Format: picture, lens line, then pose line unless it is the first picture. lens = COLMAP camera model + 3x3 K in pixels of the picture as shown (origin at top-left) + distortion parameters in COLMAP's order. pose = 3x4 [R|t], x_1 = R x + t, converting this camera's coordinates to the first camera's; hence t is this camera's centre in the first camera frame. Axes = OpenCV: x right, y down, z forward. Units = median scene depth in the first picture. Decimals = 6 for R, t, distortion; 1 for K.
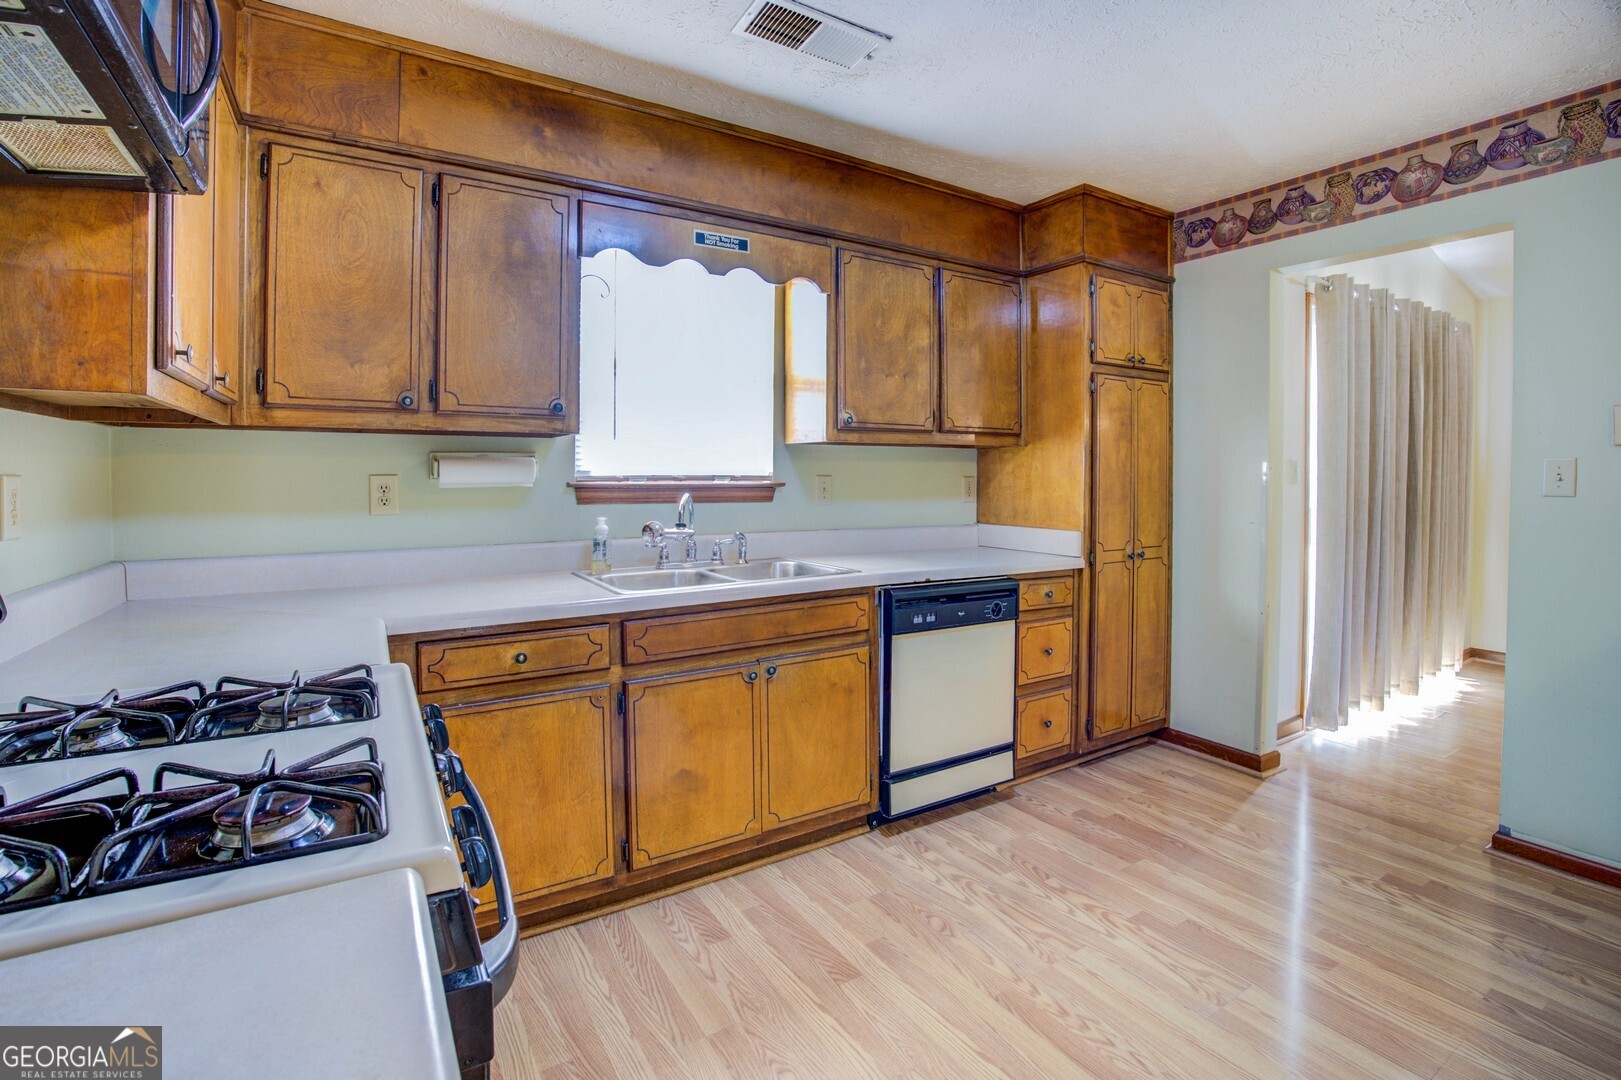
lens RADIAL K [[742.6, 0, 818.4], [0, 742.6, 489.2], [0, 0, 1]] dist [-0.053830, -0.000039]
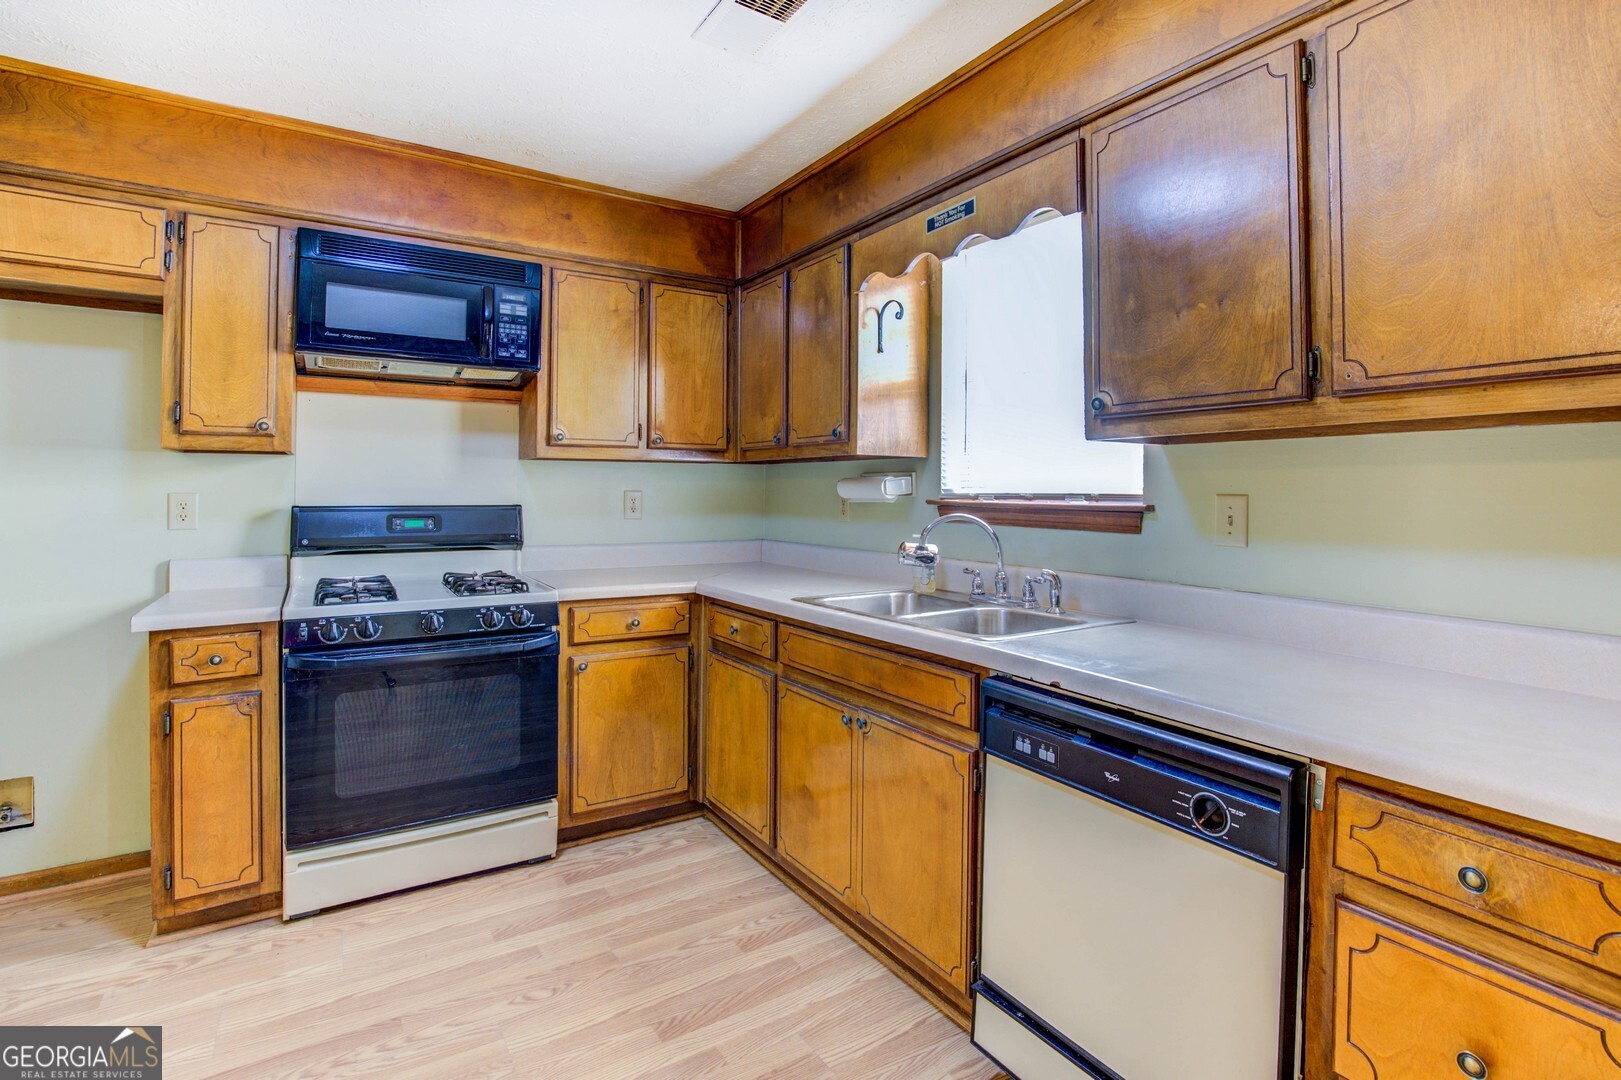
lens RADIAL K [[768.3, 0, 813.5], [0, 768.3, 478.2], [0, 0, 1]] dist [-0.044523, 0.013404]
pose [[0.013838, -0.018276, -0.999737, 0.859147], [-0.022445, 0.999575, -0.018584, -0.018836], [0.999652, 0.022696, 0.013422, 0.978156]]
